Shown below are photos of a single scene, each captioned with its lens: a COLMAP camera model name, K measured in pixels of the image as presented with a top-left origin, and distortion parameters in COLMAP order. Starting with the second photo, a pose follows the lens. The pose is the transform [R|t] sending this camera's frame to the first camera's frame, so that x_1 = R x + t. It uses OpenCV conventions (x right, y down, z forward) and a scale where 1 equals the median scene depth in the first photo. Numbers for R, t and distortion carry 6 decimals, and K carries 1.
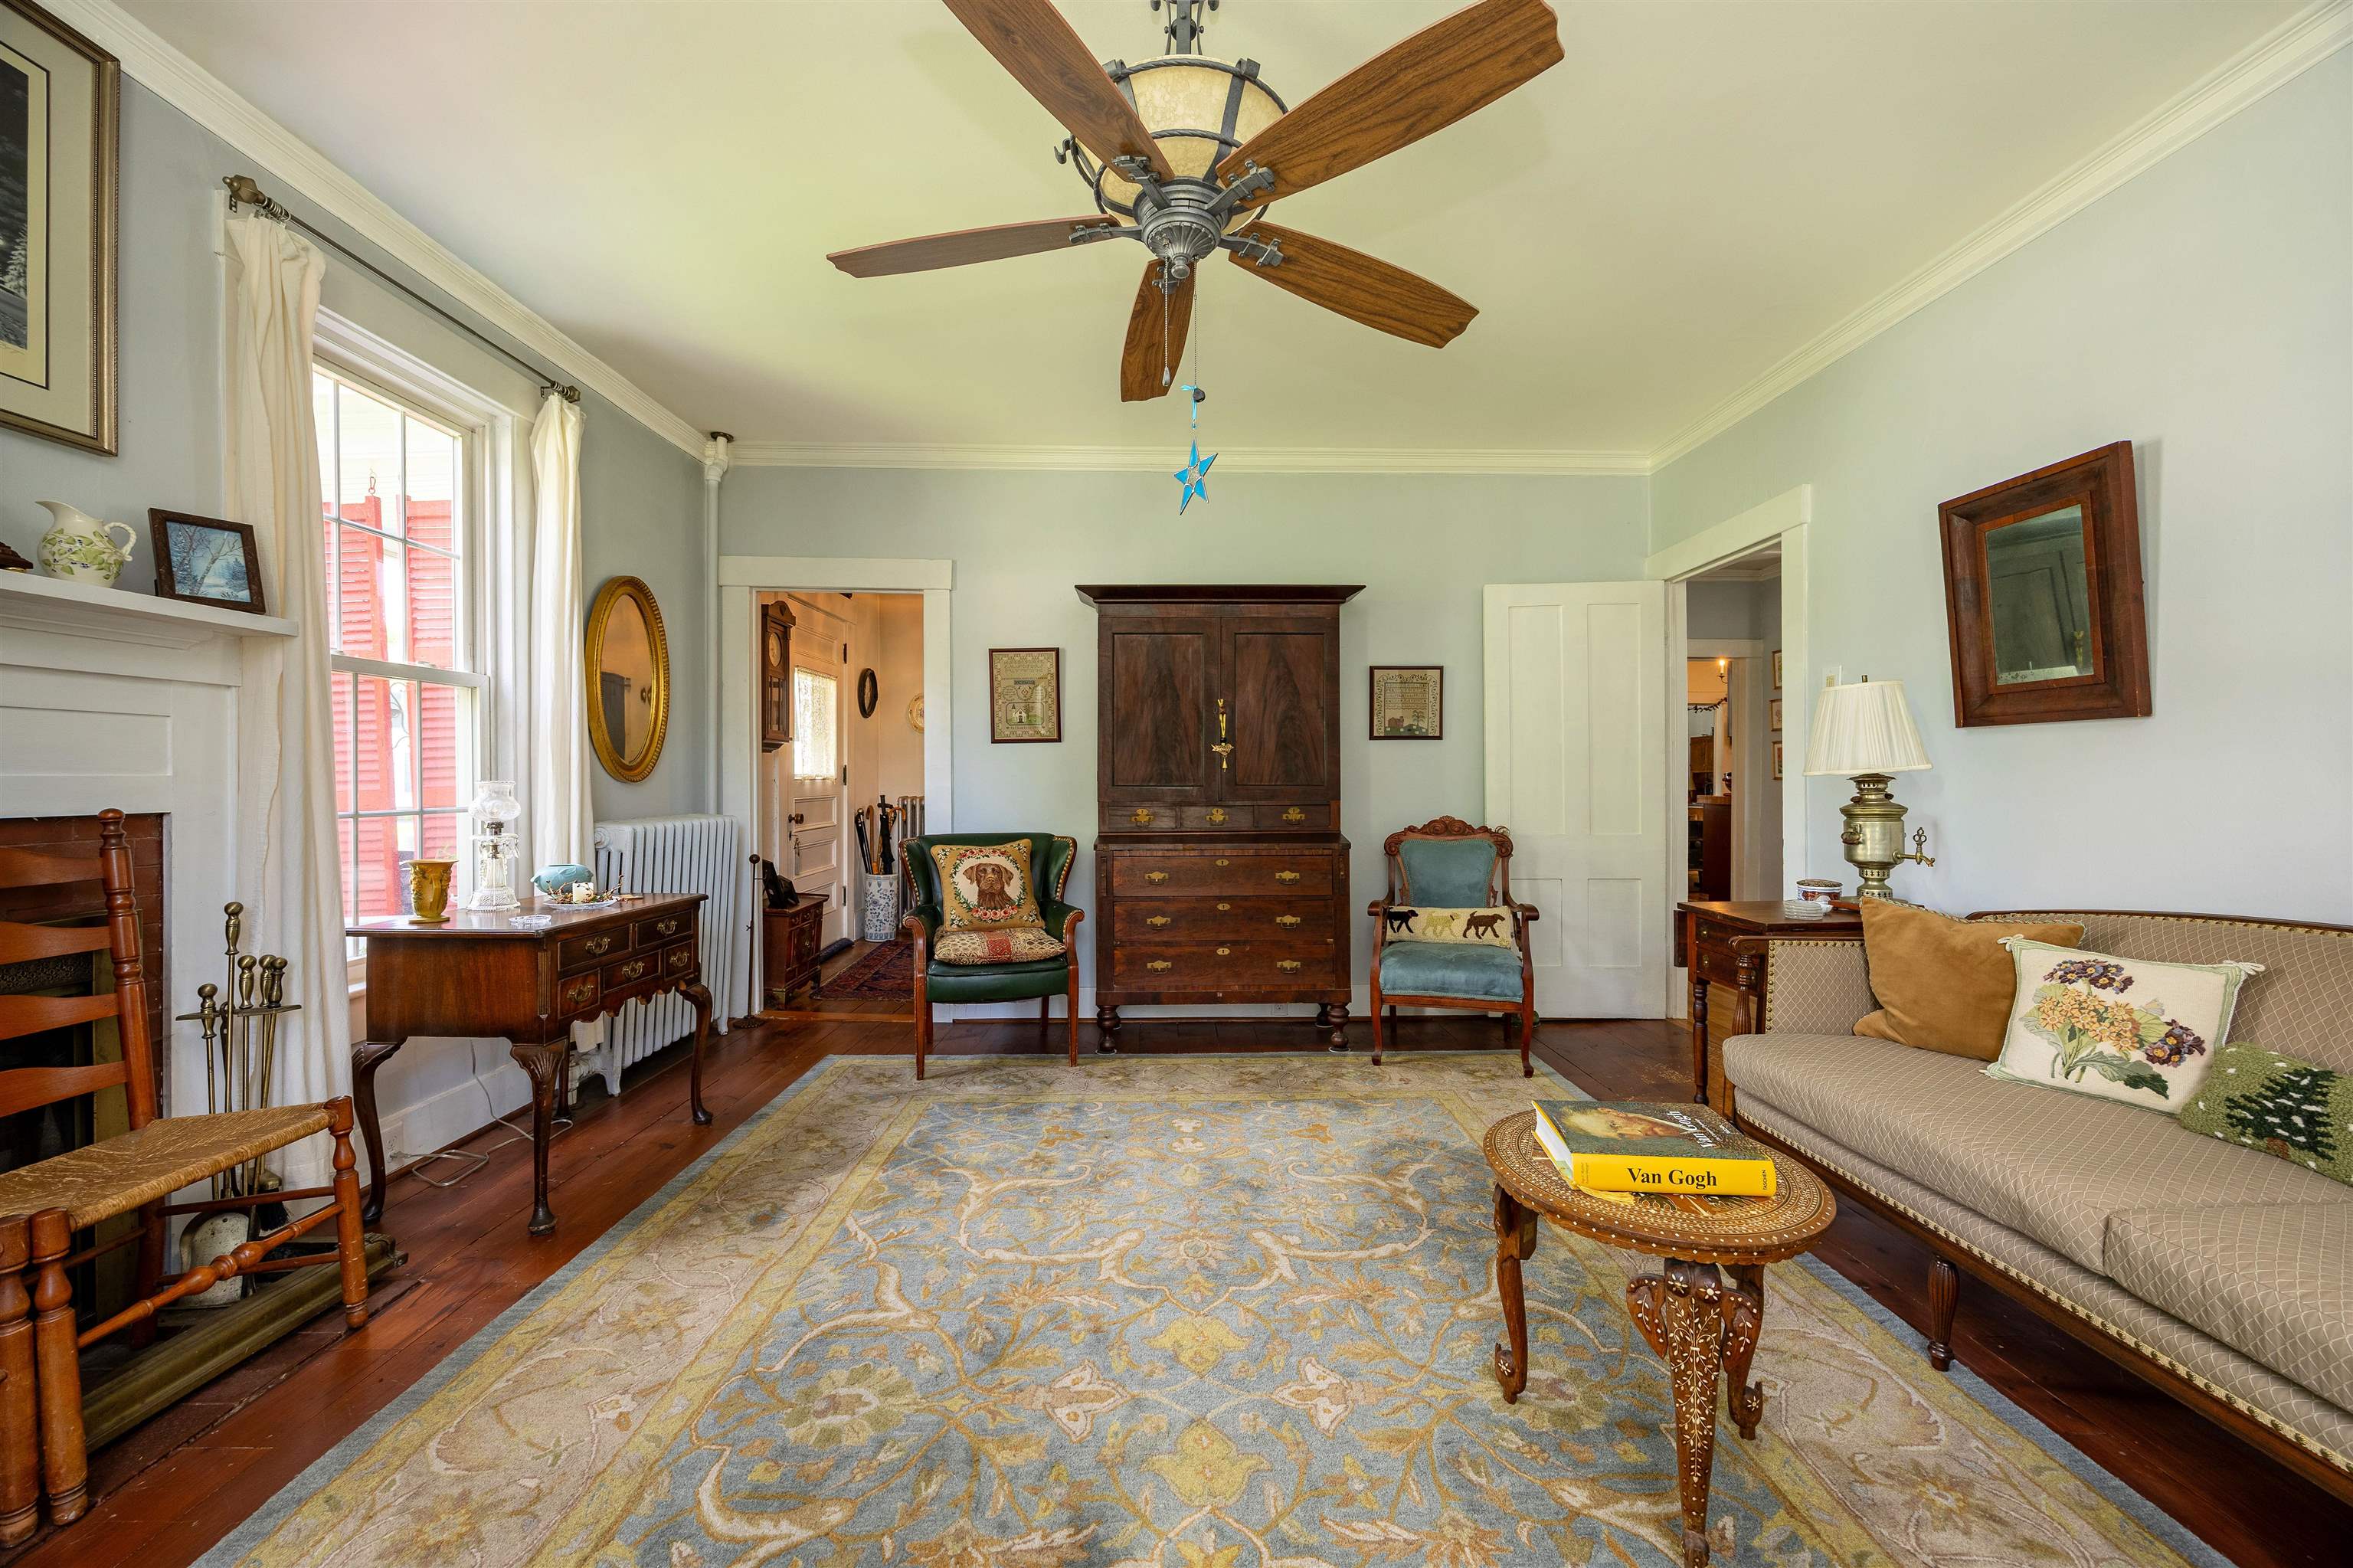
lens RADIAL K [[898.5, 0, 1208.6], [0, 898.5, 776.1], [0, 0, 1]] dist [-0.003655, 0.000340]
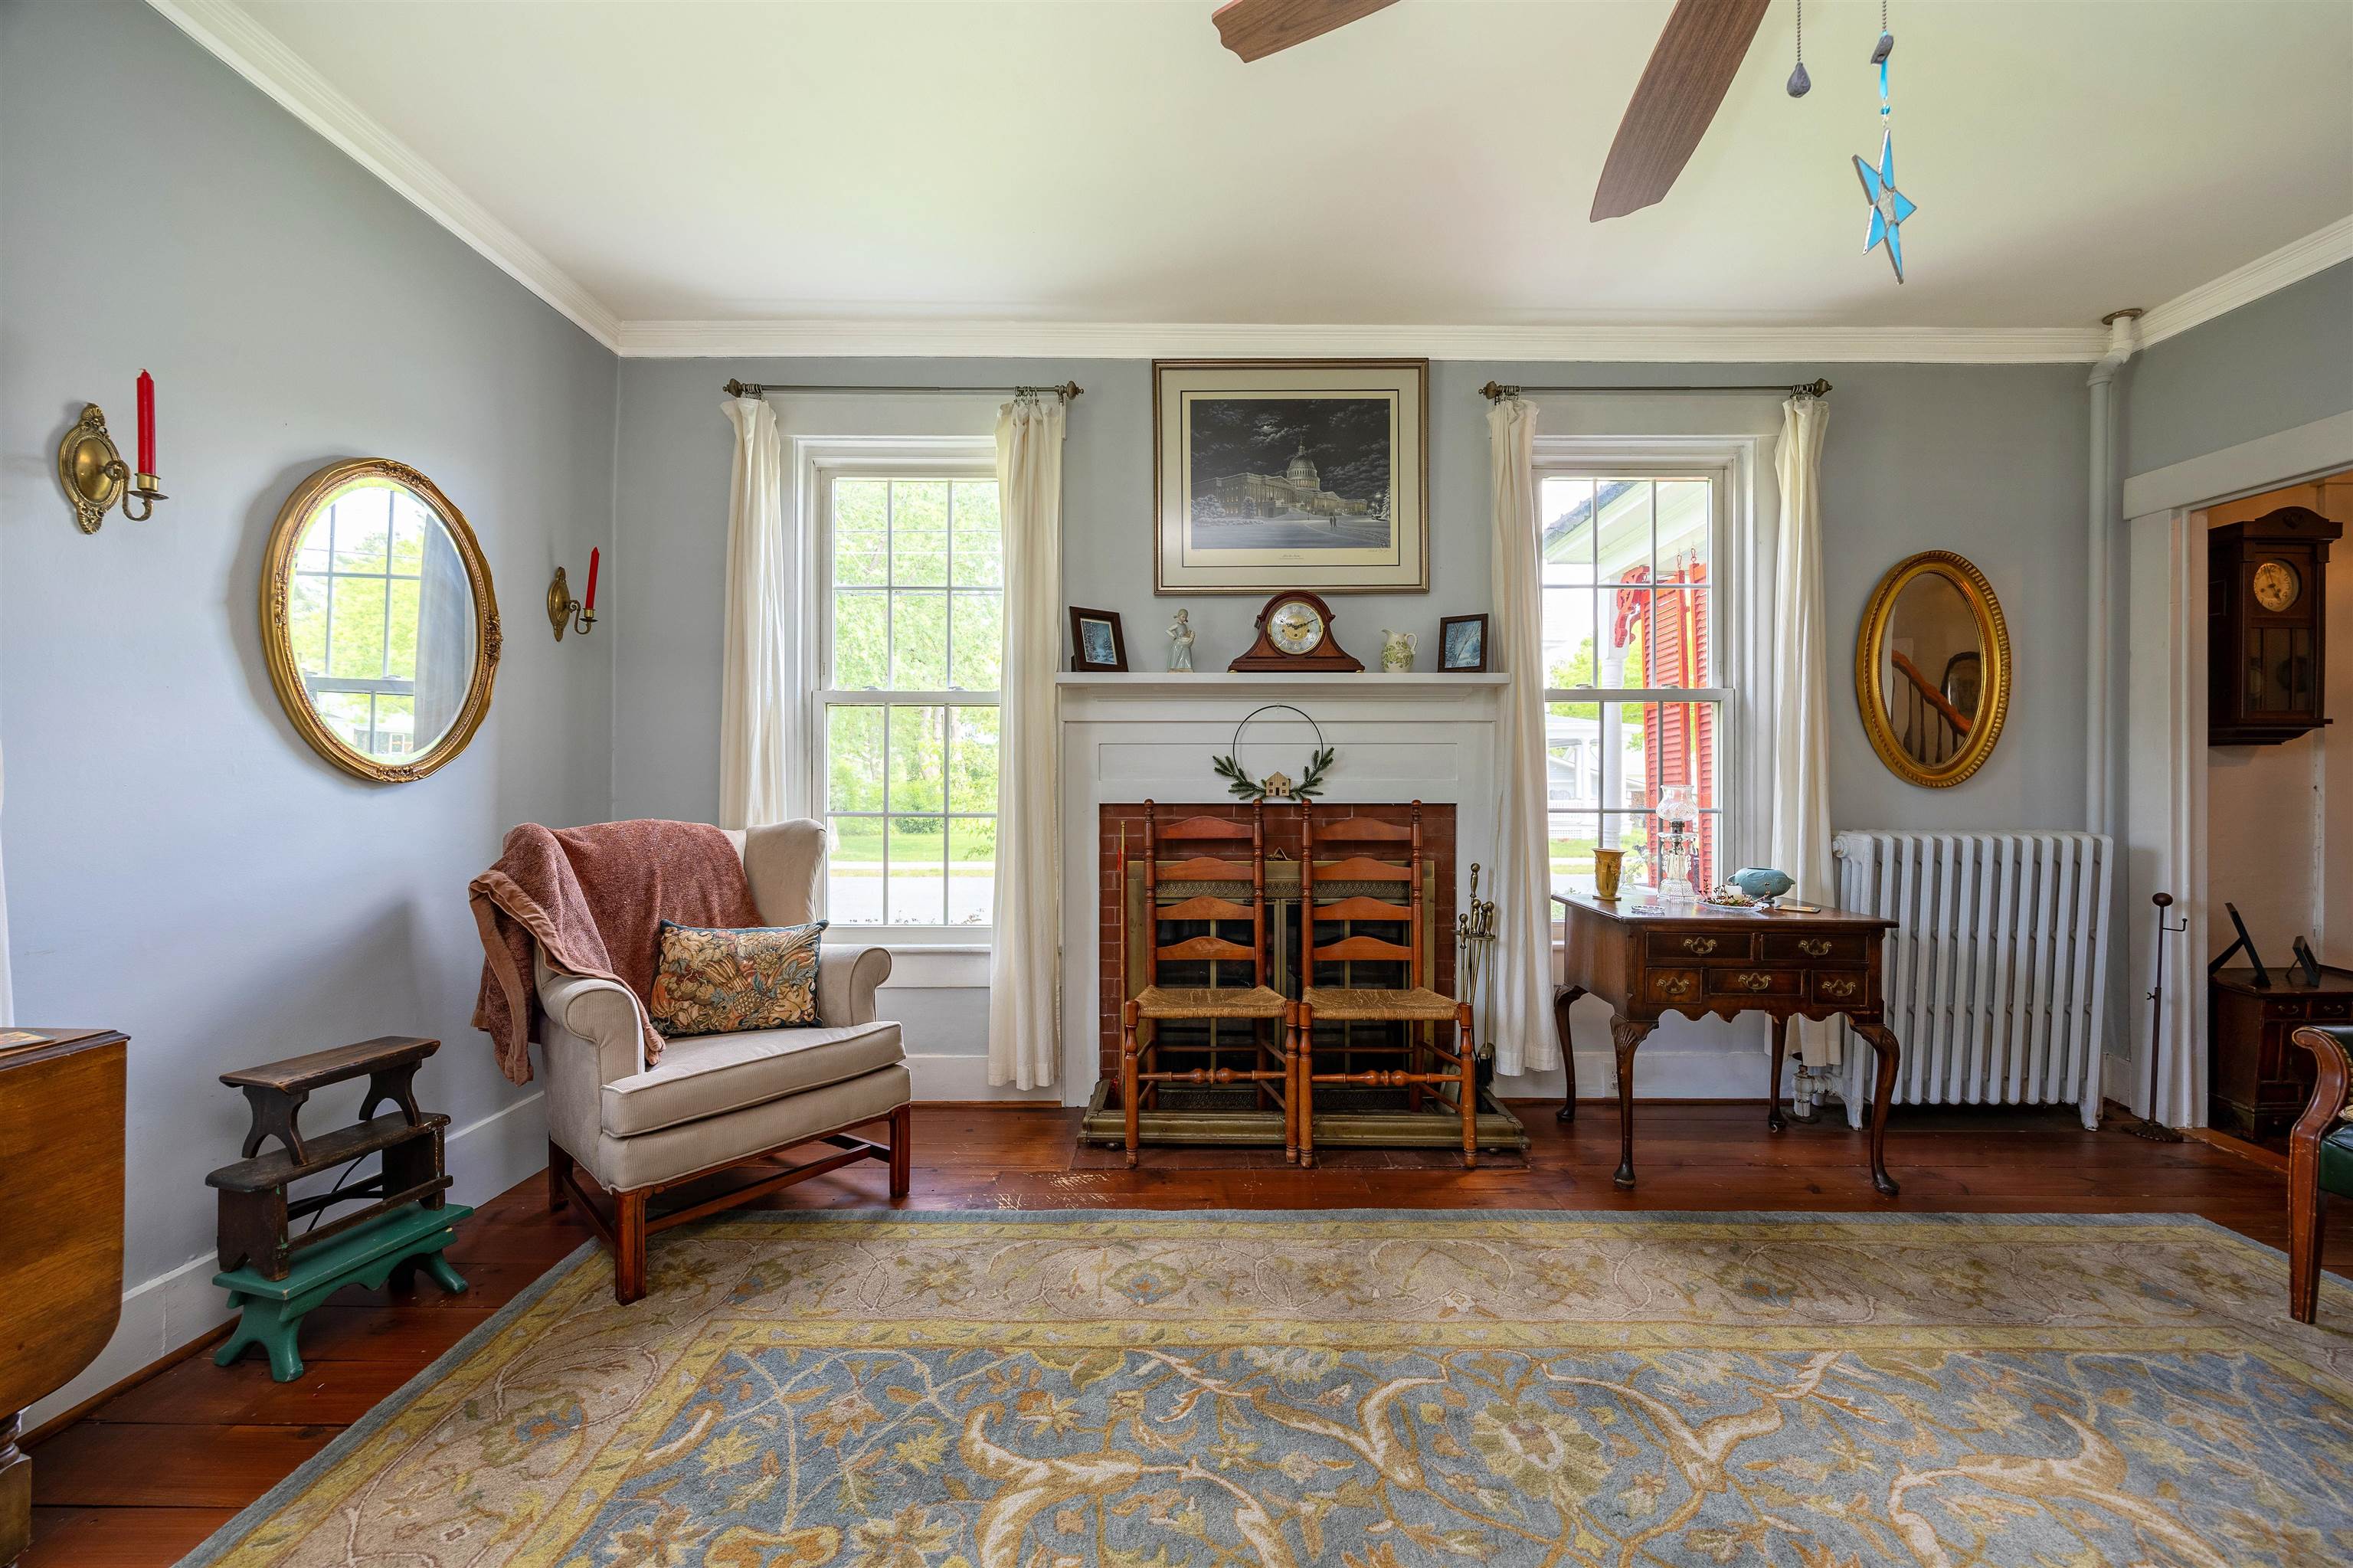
lens RADIAL K [[898.5, 0, 1169.5], [0, 898.5, 781.1], [0, 0, 1]] dist [-0.003655, 0.000340]
pose [[-0.043347, 0.000328, -0.999060, 0.399379], [-0.001109, 0.999999, 0.000377, 0.000187], [0.999059, 0.001124, -0.043346, 0.466740]]
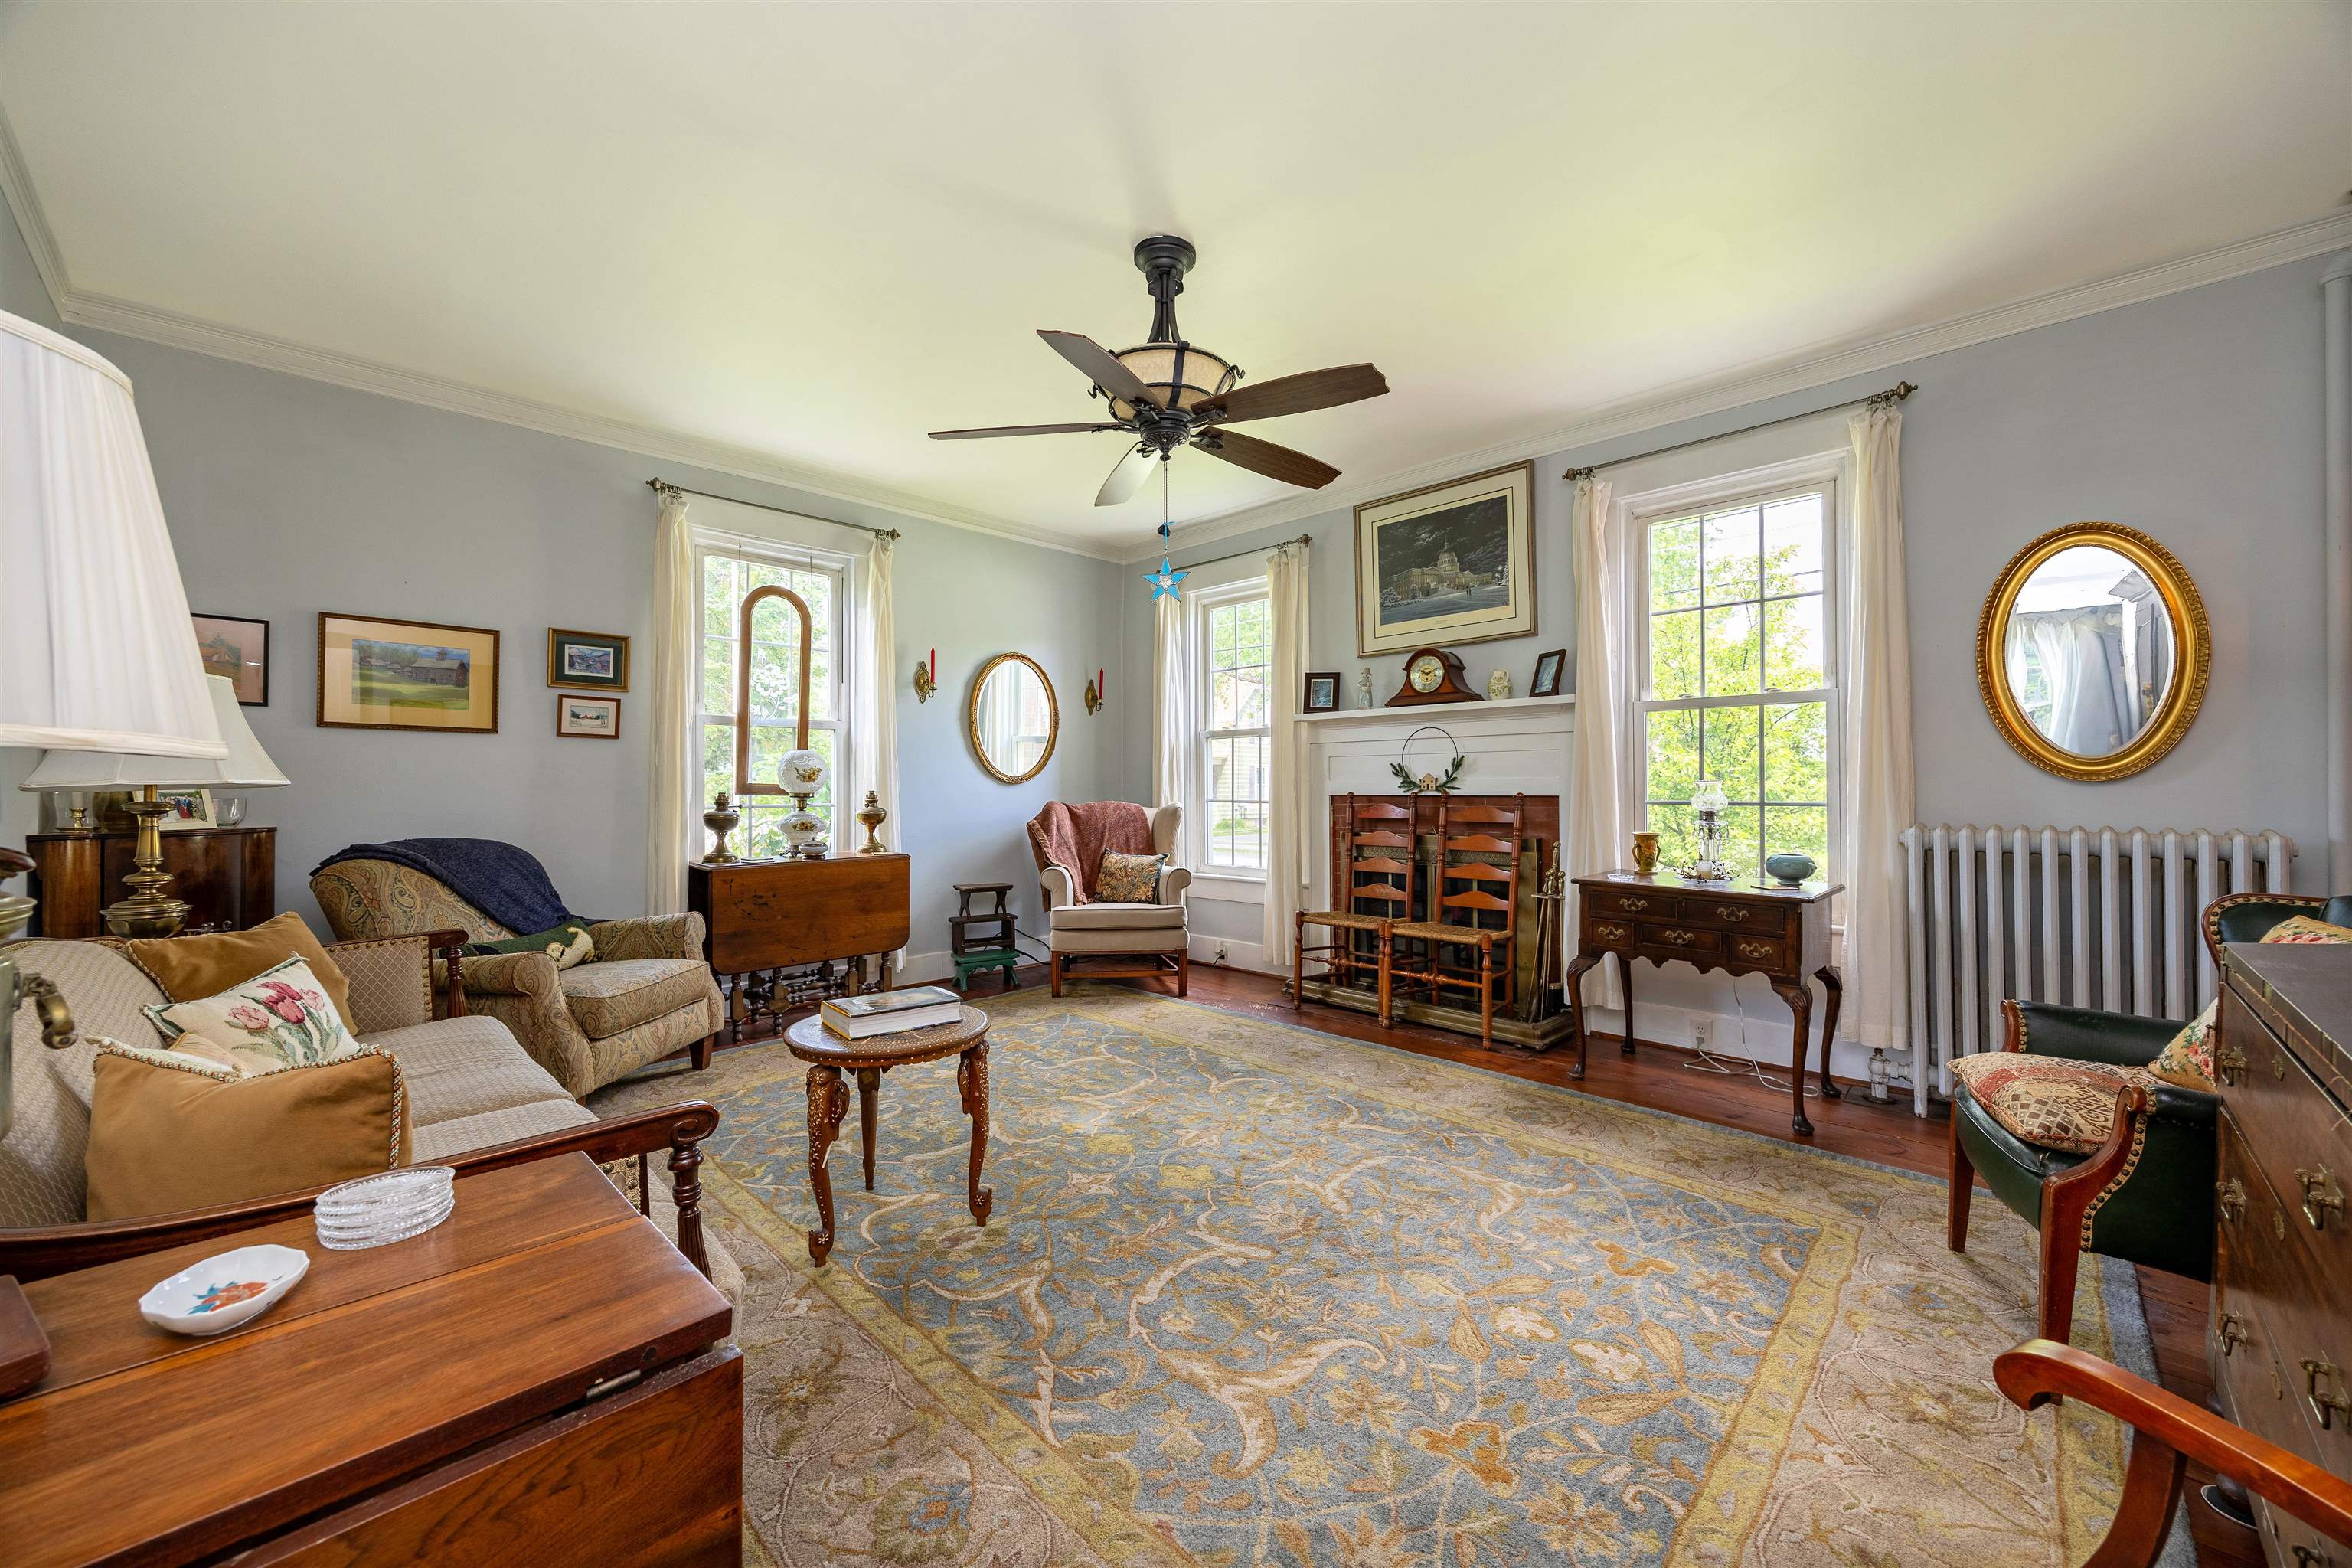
lens RADIAL K [[898.1, 0, 1164.6], [0, 898.1, 775.8], [0, 0, 1]] dist [-0.003655, 0.000340]
pose [[-0.740075, -0.002183, -0.672521, 0.775540], [0.005623, 0.999940, -0.009433, 0.007404], [0.672501, -0.010763, -0.740018, 1.626675]]
